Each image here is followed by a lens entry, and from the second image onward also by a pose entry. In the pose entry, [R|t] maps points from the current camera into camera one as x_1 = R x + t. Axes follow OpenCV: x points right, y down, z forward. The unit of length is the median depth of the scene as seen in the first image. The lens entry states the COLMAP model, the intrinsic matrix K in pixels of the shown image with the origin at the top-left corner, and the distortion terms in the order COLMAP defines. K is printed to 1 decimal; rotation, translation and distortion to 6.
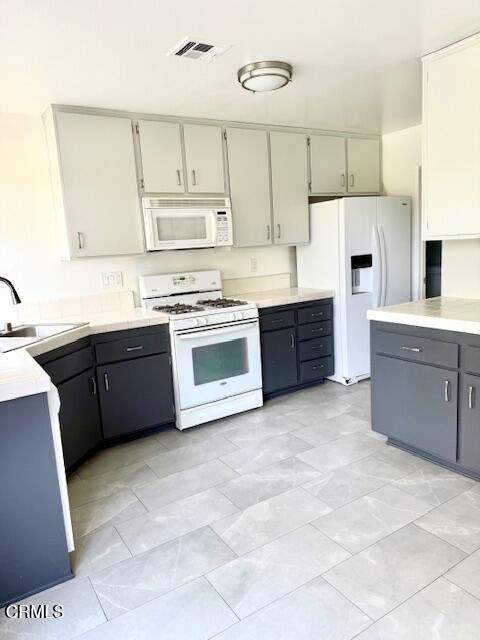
lens RADIAL K [[449.9, 0, 235.6], [0, 449.9, 315.9], [0, 0, 1]] dist [0.004767, -0.004181]
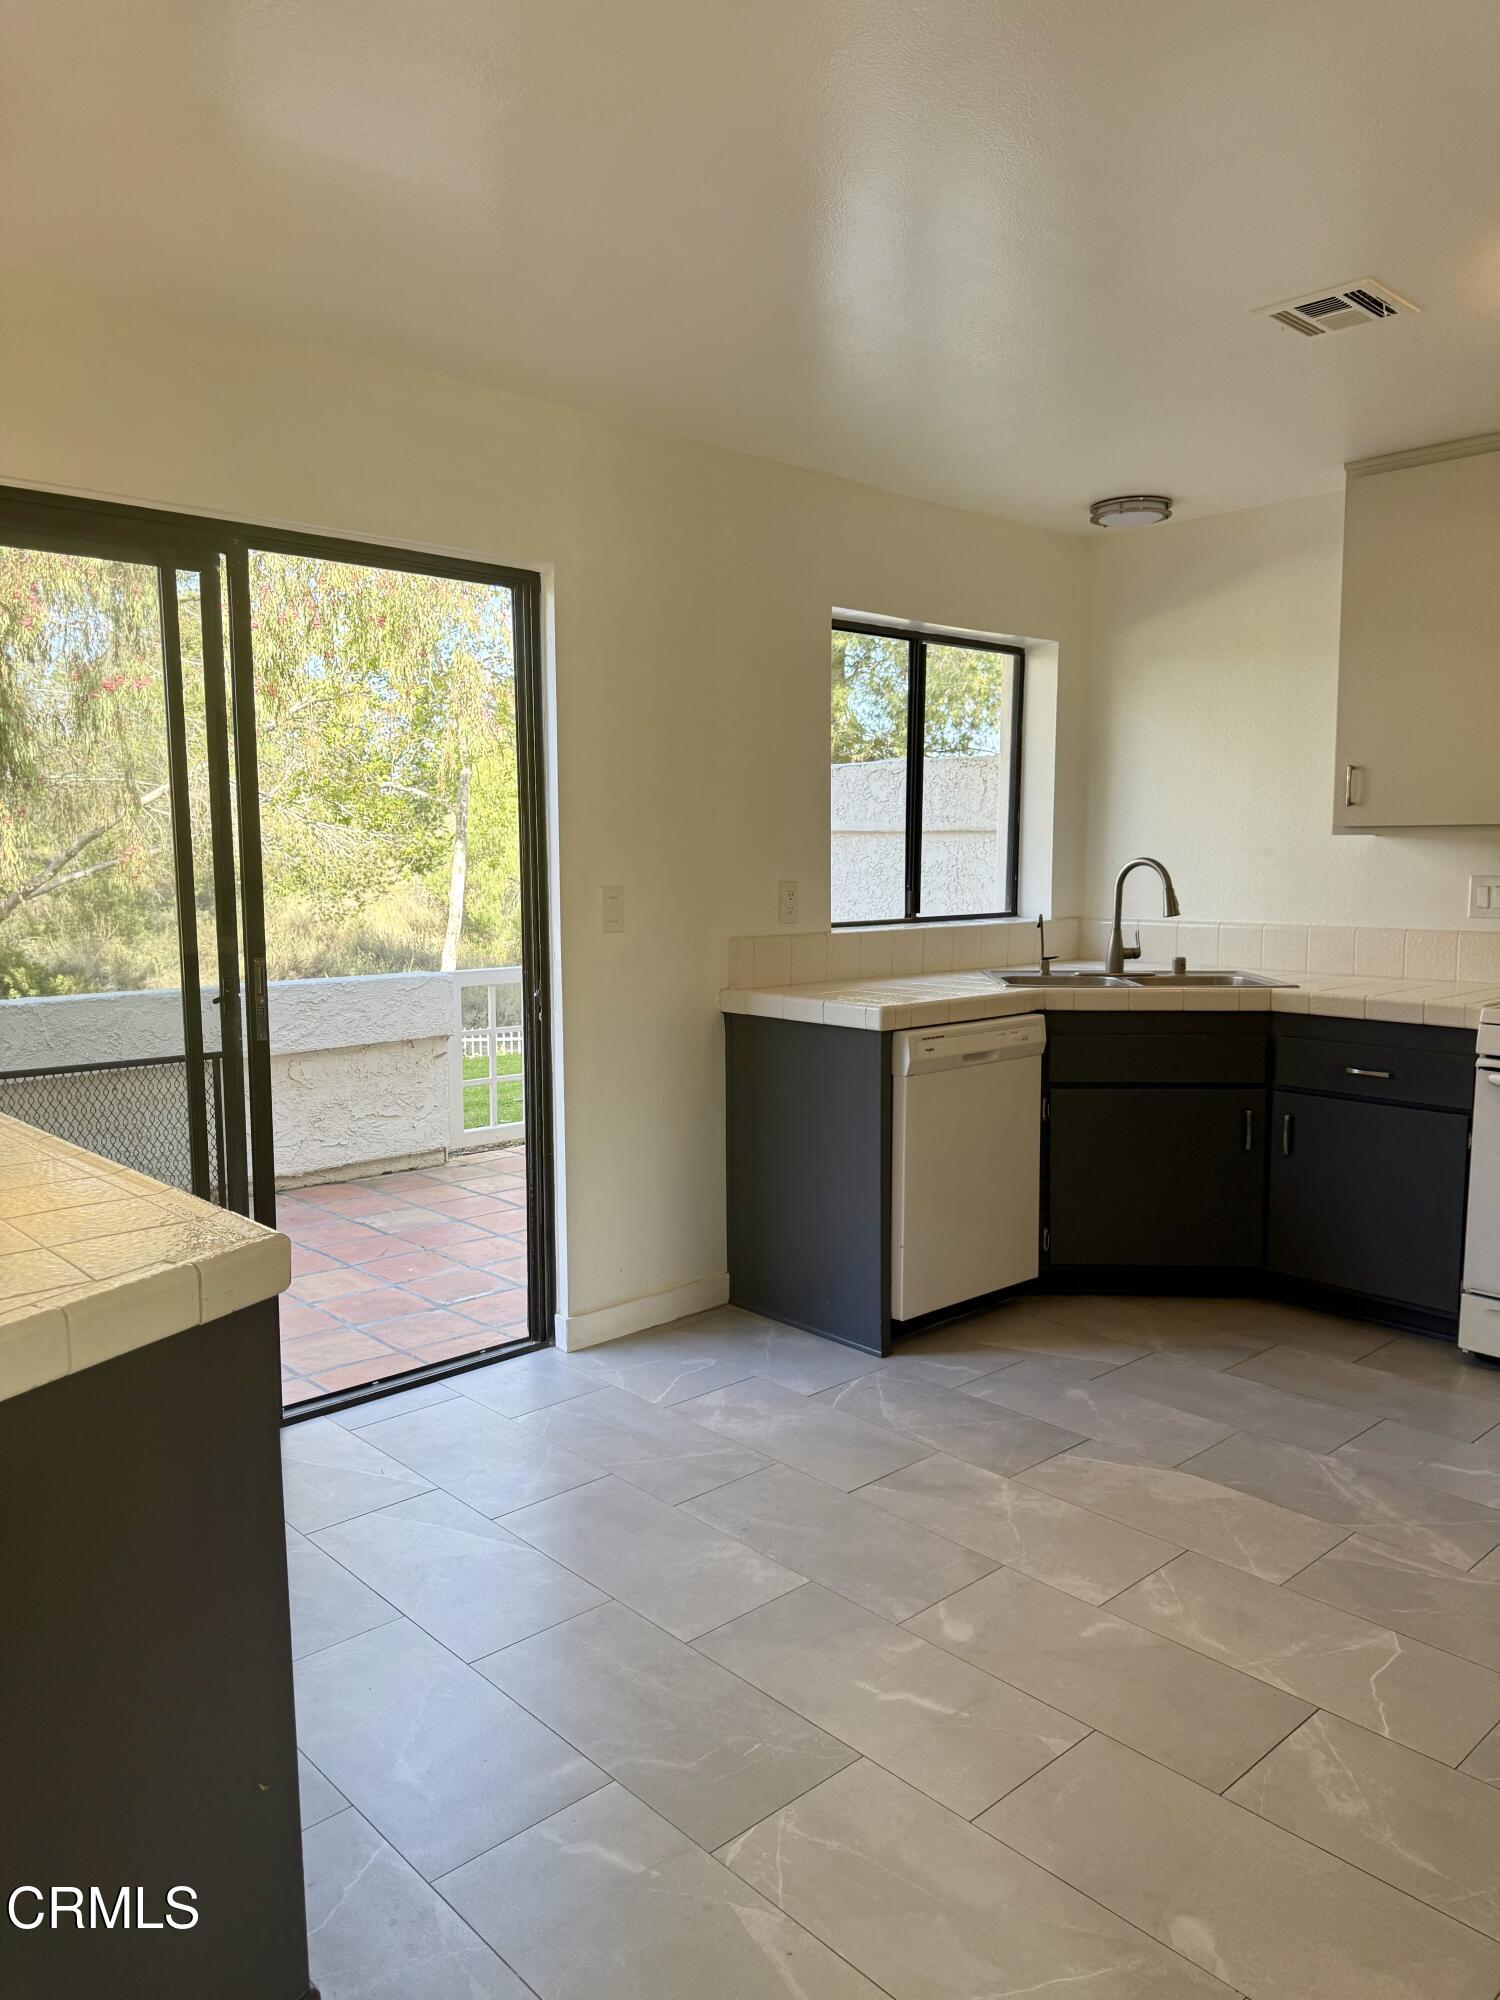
lens RADIAL K [[1421.6, 0, 751.4], [0, 1421.6, 998.4], [0, 0, 1]] dist [0.018097, -0.011701]
pose [[0.176584, 0.159899, -0.971211, 1.100365], [-0.166579, 0.977338, 0.130621, -0.076831], [0.970087, 0.138718, 0.199218, 0.326869]]
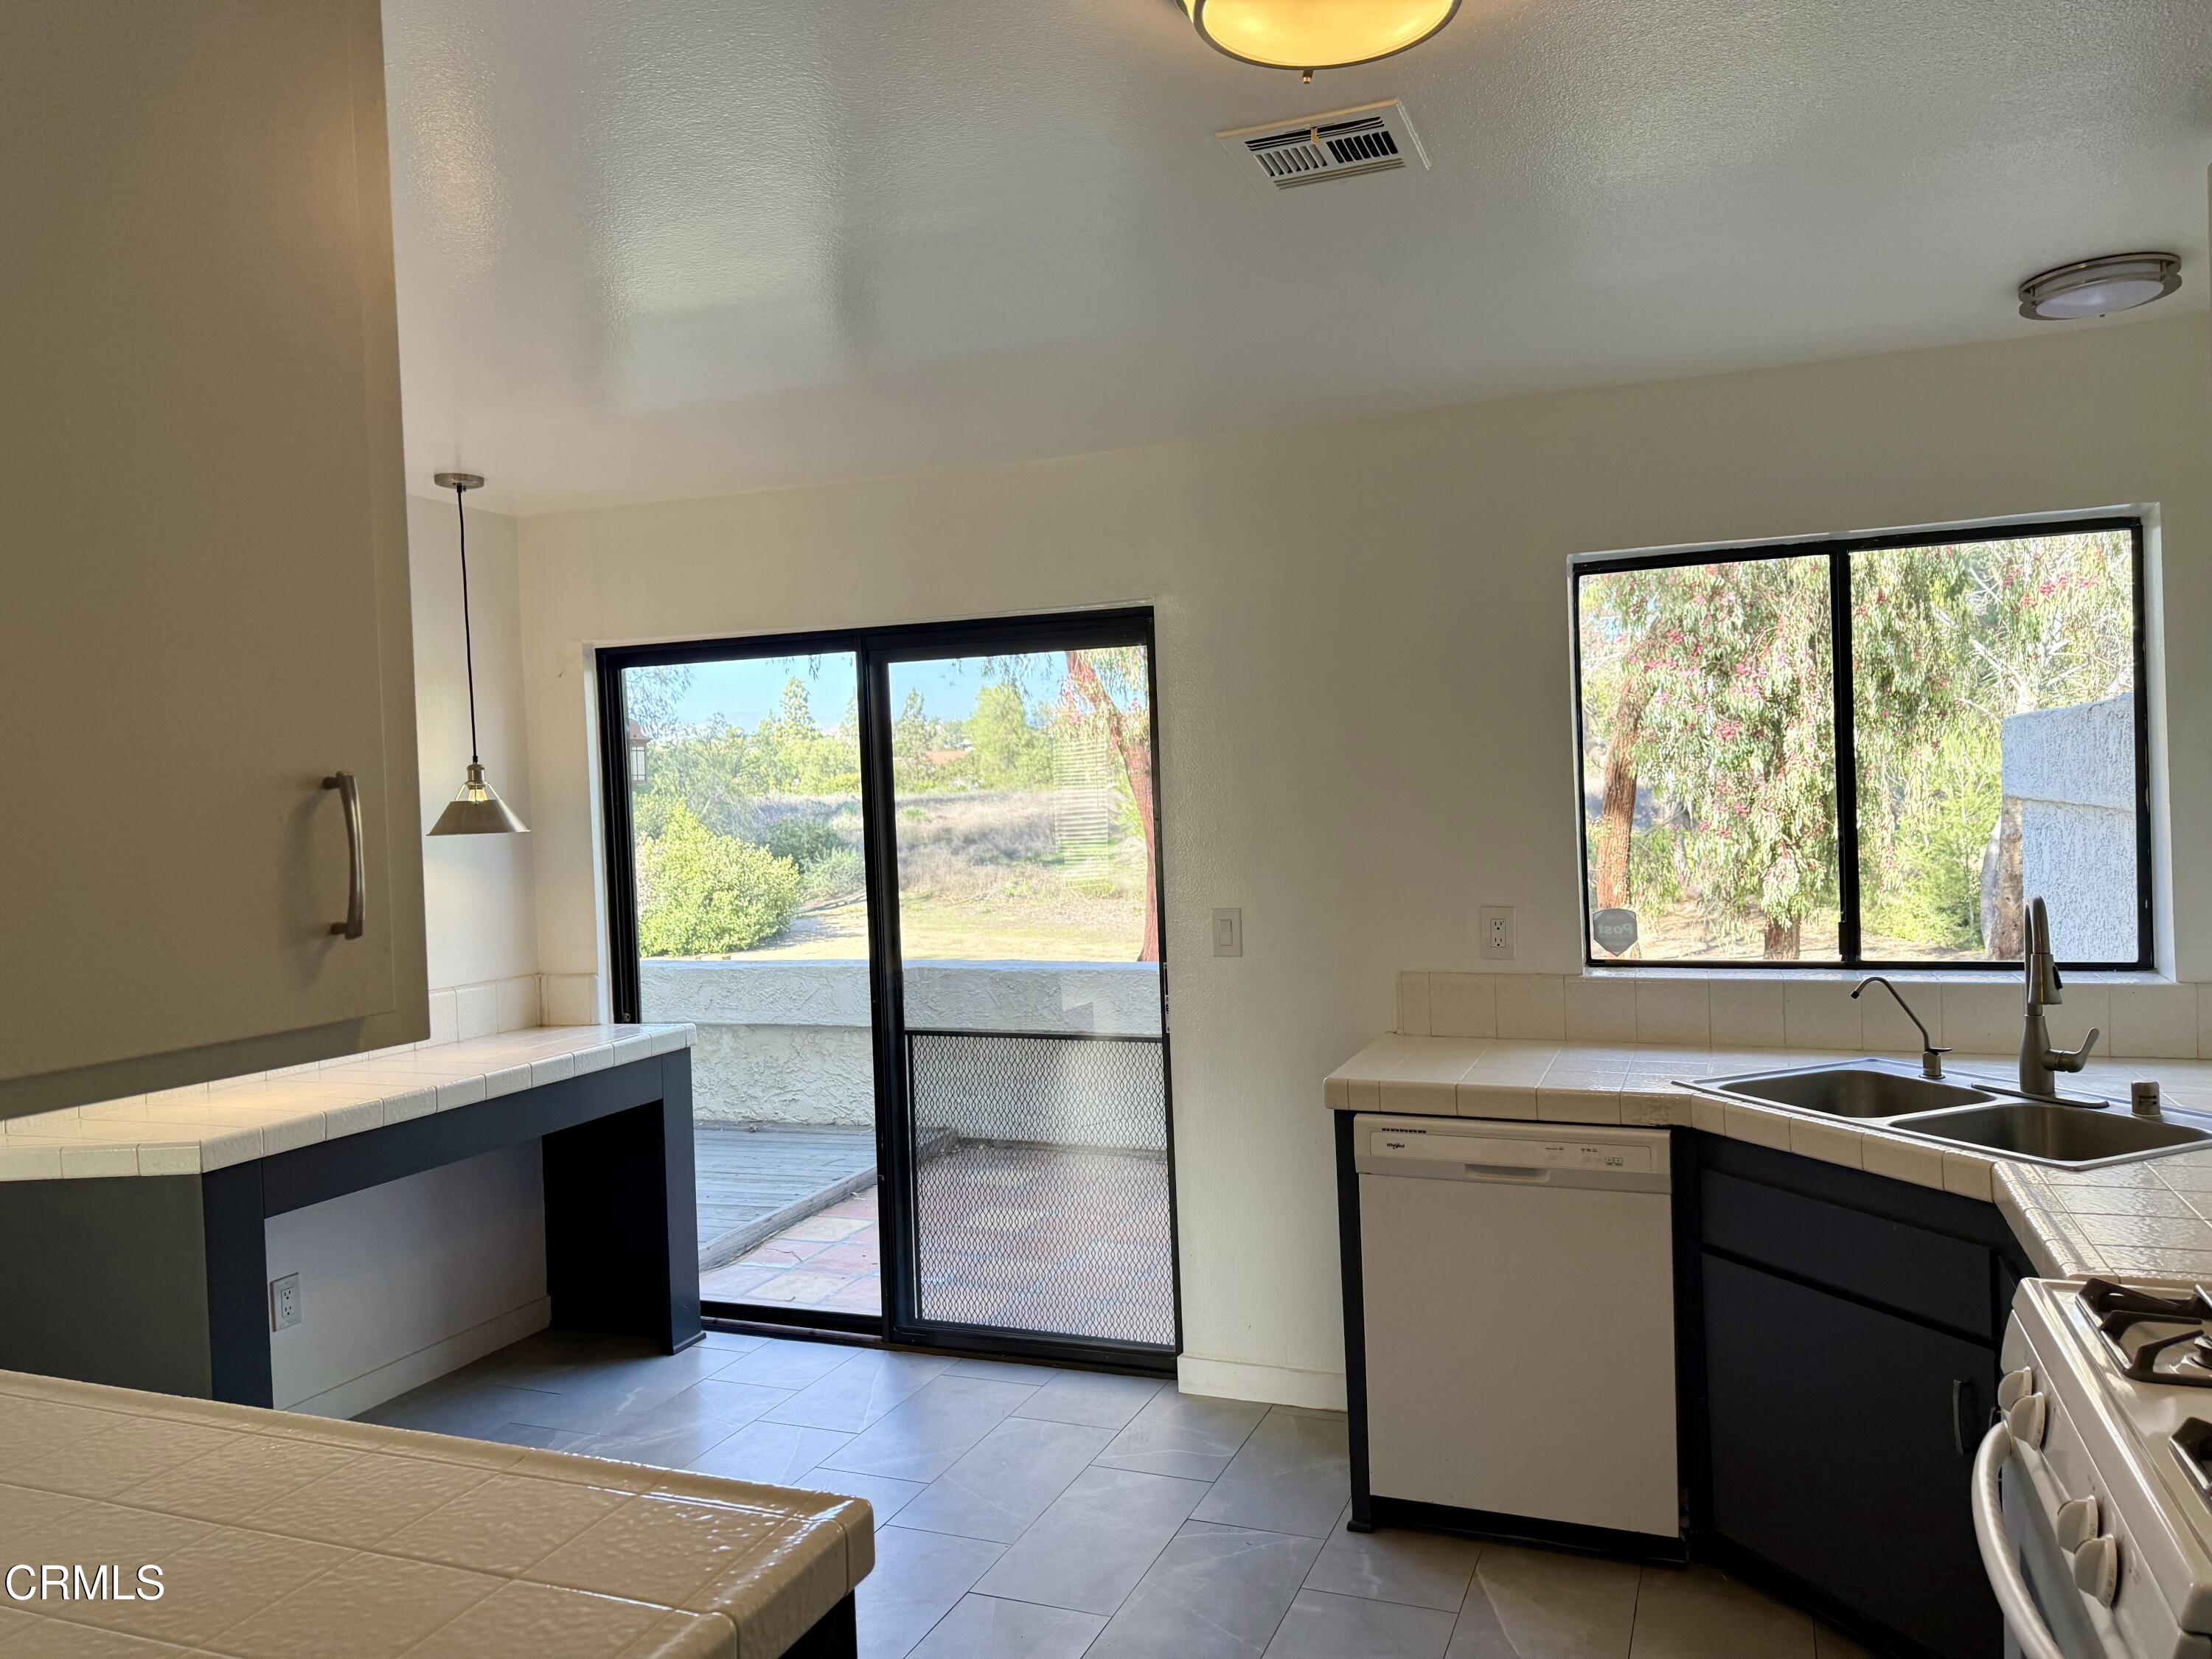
lens RADIAL K [[1572.3, 0, 1110.1], [0, 1572.3, 835.9], [0, 0, 1]] dist [0.018097, -0.011701]
pose [[-0.810826, 0.100296, -0.576629, 0.575412], [-0.014393, 0.981493, 0.190955, -0.345786], [0.585110, 0.163131, -0.794377, 1.658599]]
